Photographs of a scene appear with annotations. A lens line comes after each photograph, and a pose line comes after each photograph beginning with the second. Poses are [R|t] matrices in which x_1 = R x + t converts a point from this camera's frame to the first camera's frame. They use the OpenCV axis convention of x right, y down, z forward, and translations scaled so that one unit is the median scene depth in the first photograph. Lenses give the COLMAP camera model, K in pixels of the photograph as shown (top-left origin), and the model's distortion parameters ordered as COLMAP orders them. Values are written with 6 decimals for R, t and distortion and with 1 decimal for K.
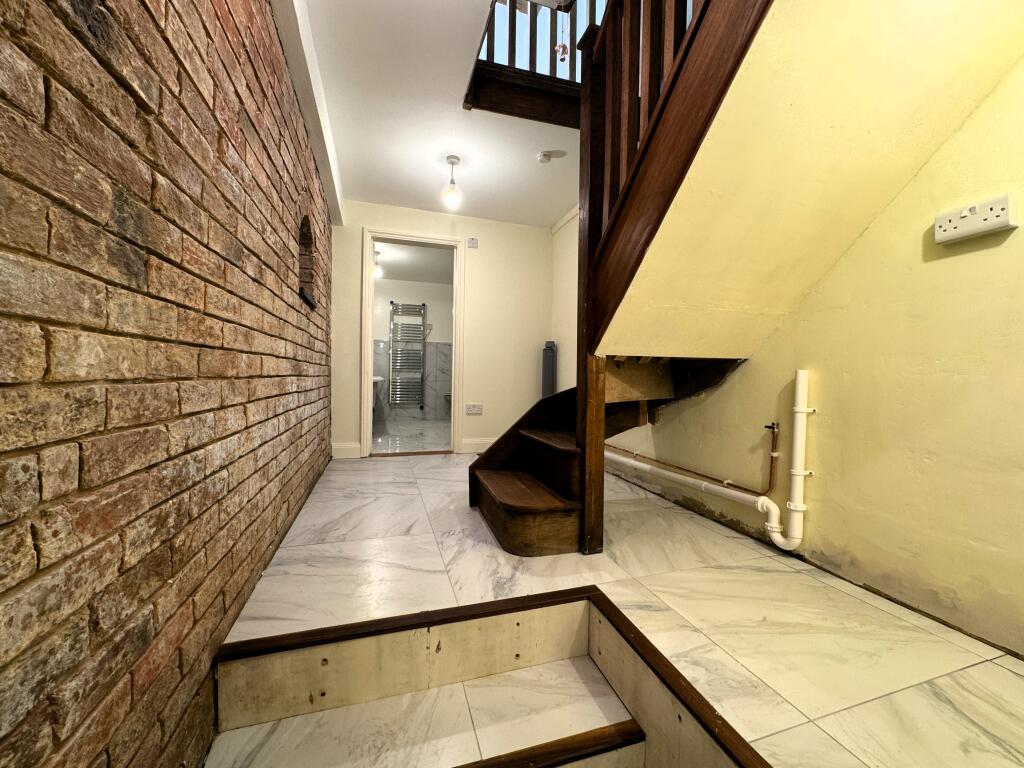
lens RADIAL K [[410.1, 0, 511.1], [0, 410.1, 386.3], [0, 0, 1]] dist [0.000796, 0.000025]
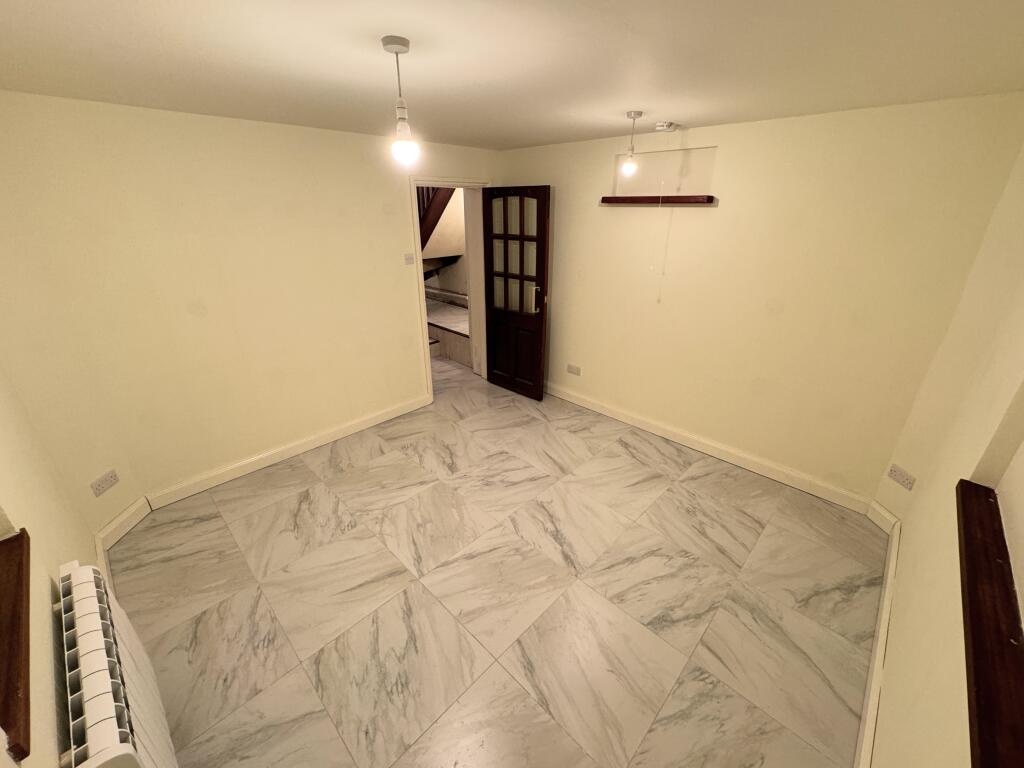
lens RADIAL K [[410.1, 0, 515.9], [0, 410.1, 381.8], [0, 0, 1]] dist [0.000796, 0.000025]
pose [[0.881009, -0.194944, 0.431067, -0.670496], [0.017647, 0.924065, 0.381829, -0.378456], [-0.472769, -0.328788, 0.817550, -2.244382]]
